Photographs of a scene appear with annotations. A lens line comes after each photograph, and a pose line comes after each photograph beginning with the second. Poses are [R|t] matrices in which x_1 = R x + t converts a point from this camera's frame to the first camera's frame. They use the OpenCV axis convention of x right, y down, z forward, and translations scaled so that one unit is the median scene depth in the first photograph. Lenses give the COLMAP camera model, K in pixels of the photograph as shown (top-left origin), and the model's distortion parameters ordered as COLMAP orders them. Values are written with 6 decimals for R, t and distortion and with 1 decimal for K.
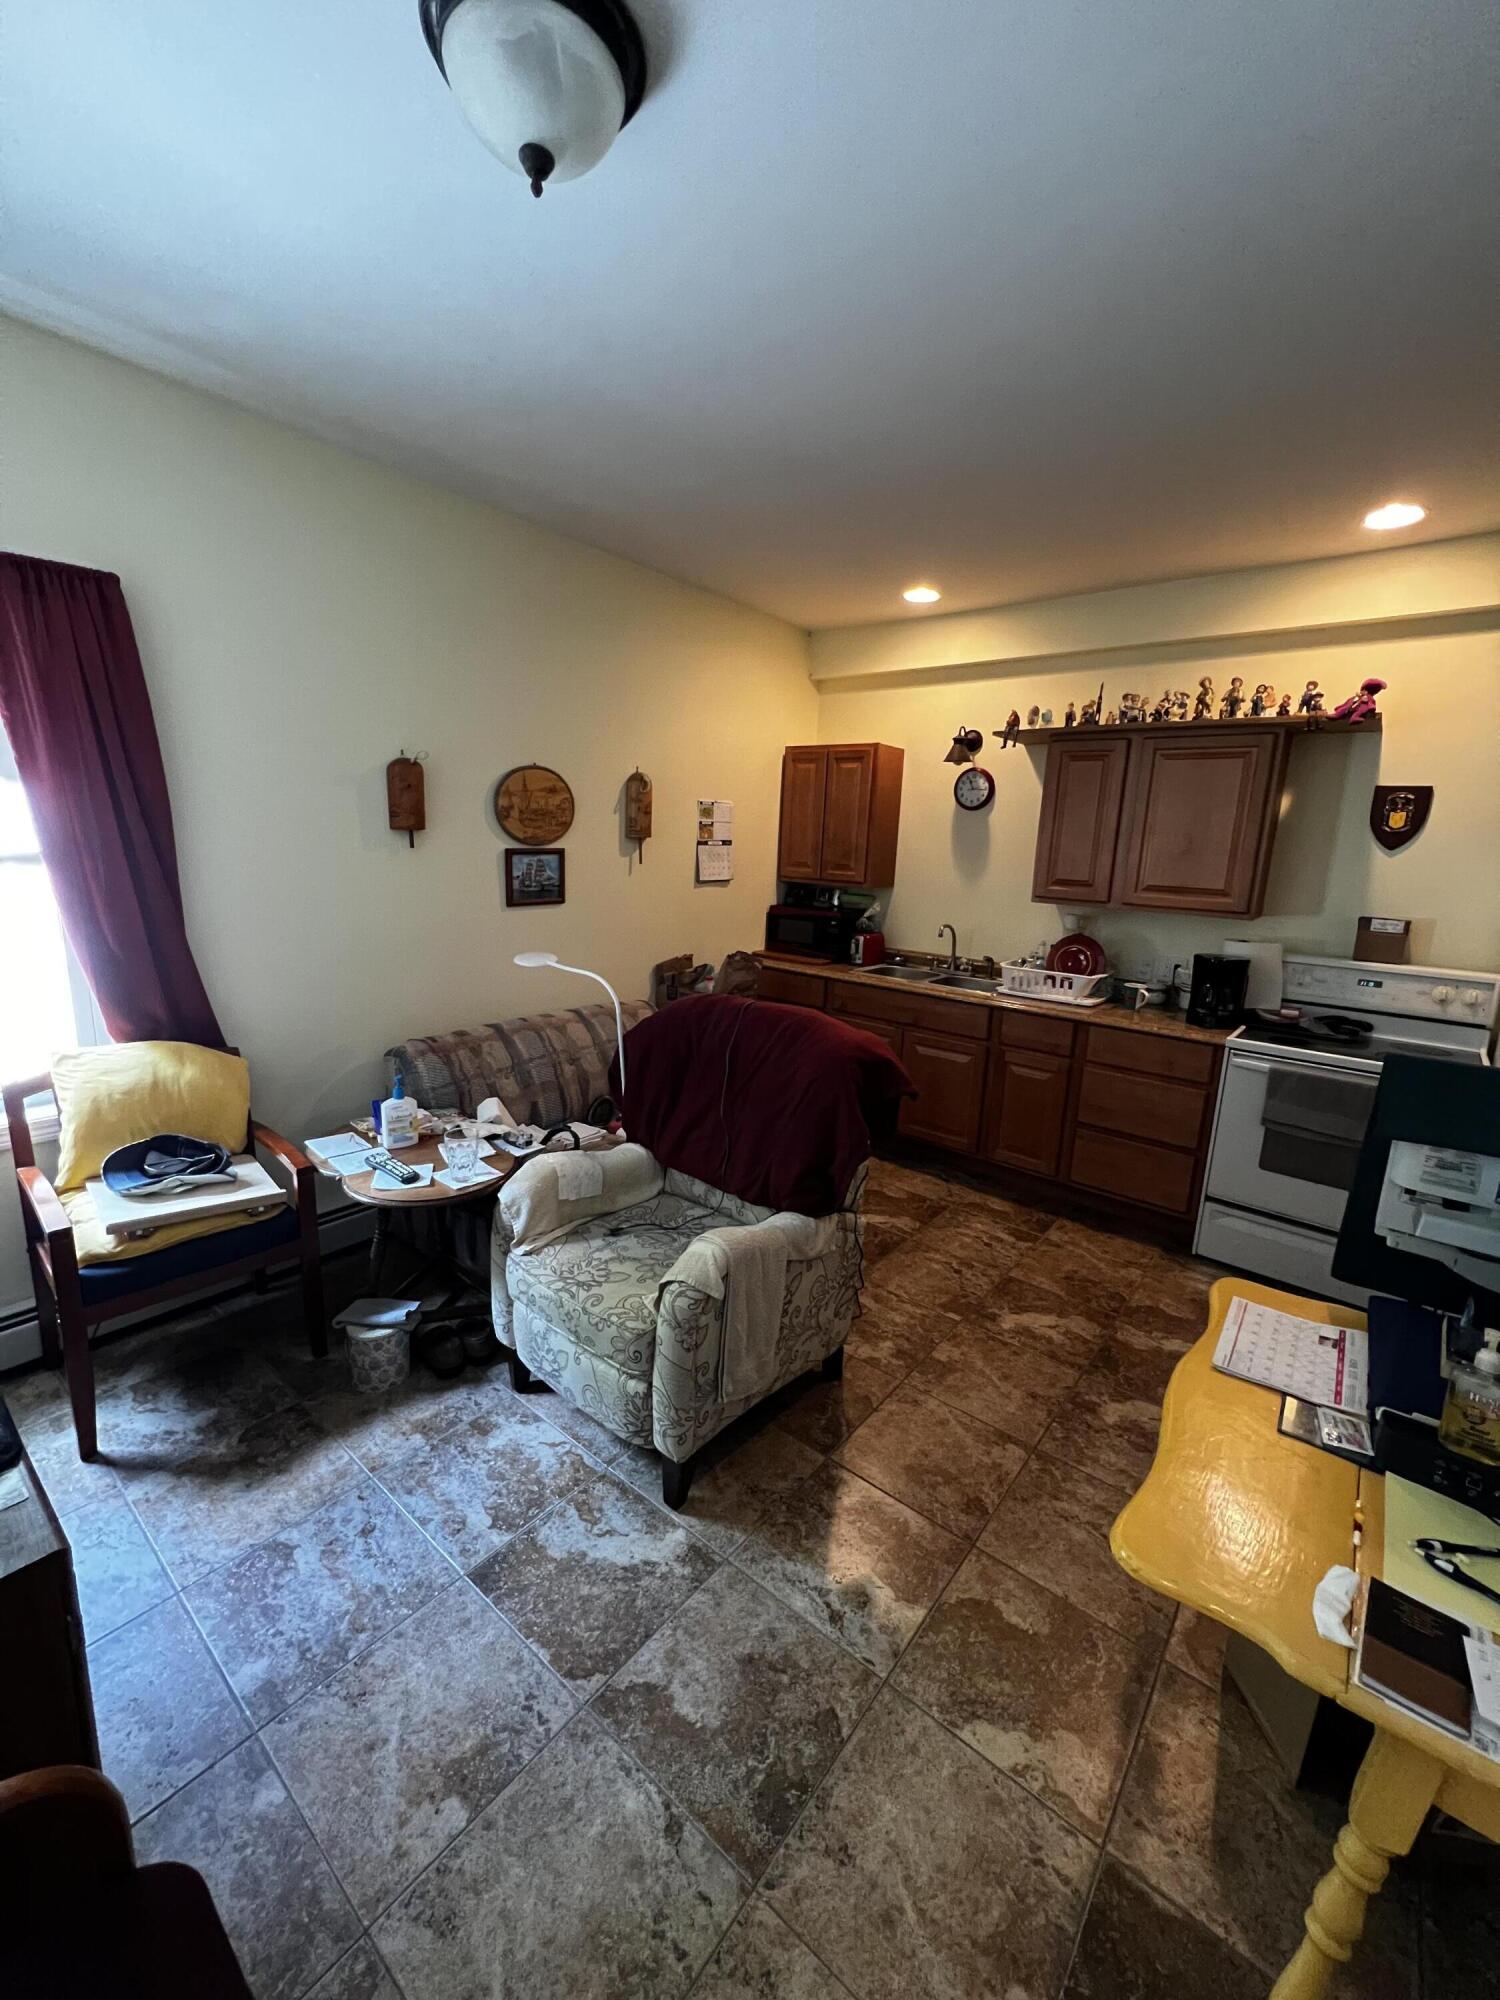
lens RADIAL K [[804.0, 0, 762.7], [0, 804.0, 994.2], [0, 0, 1]] dist [0.003171, 0.000545]
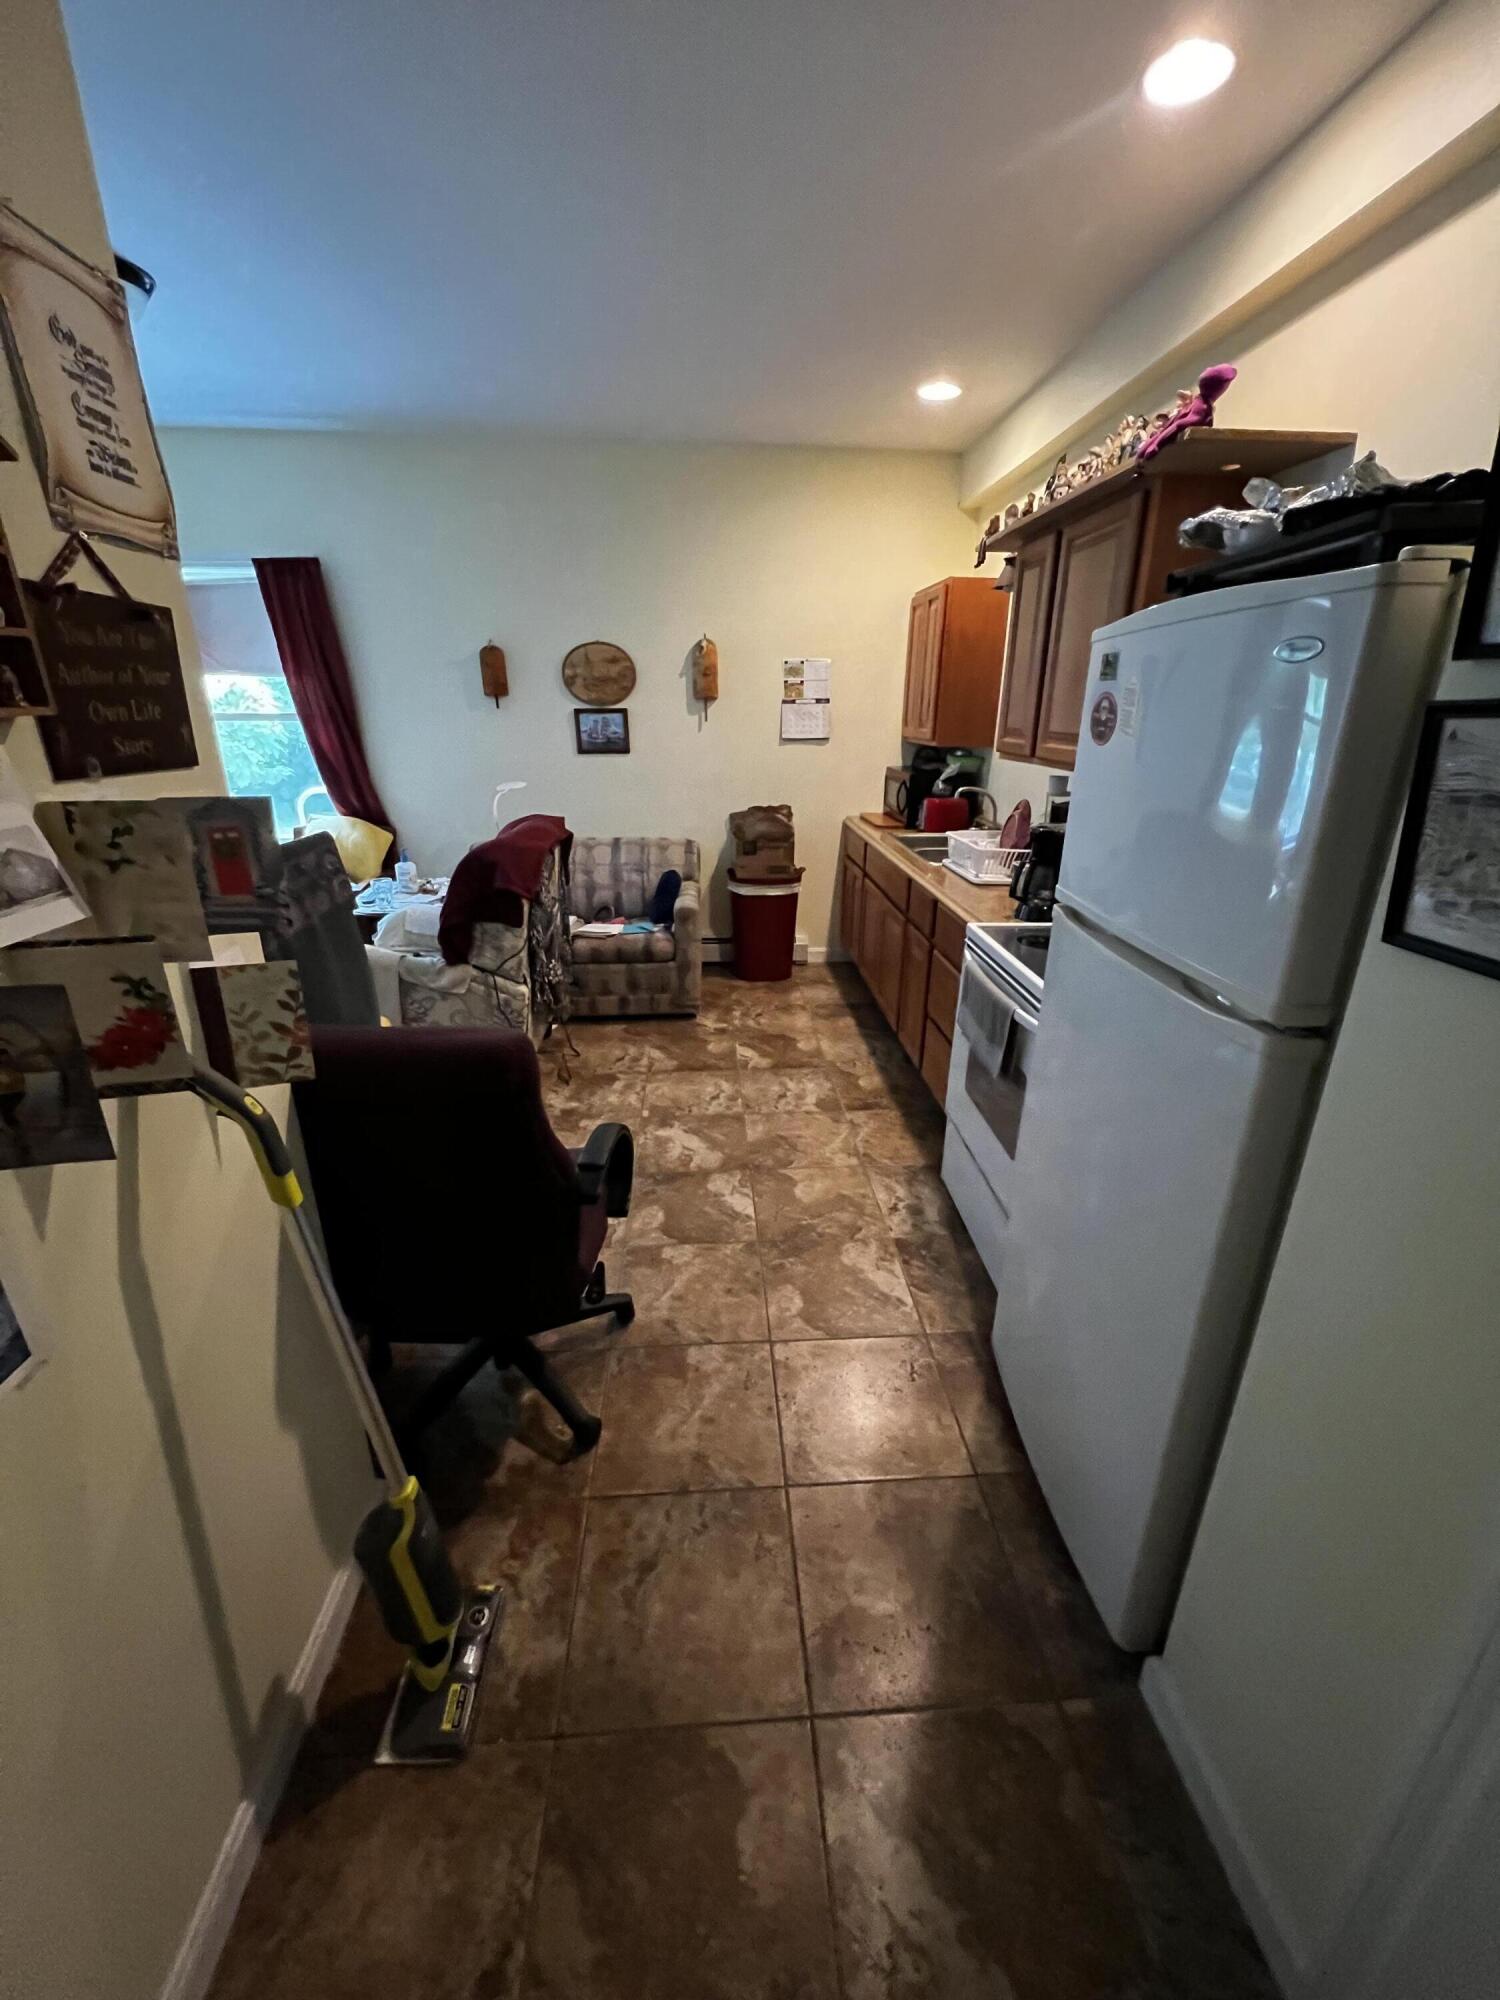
lens RADIAL K [[804.0, 0, 756.0], [0, 804.0, 1001.0], [0, 0, 1]] dist [0.003171, 0.000545]
pose [[0.669841, 0.219892, -0.709197, 0.909320], [-0.122108, 0.974761, 0.186899, 0.006947], [0.732395, -0.038594, 0.679785, 0.274836]]
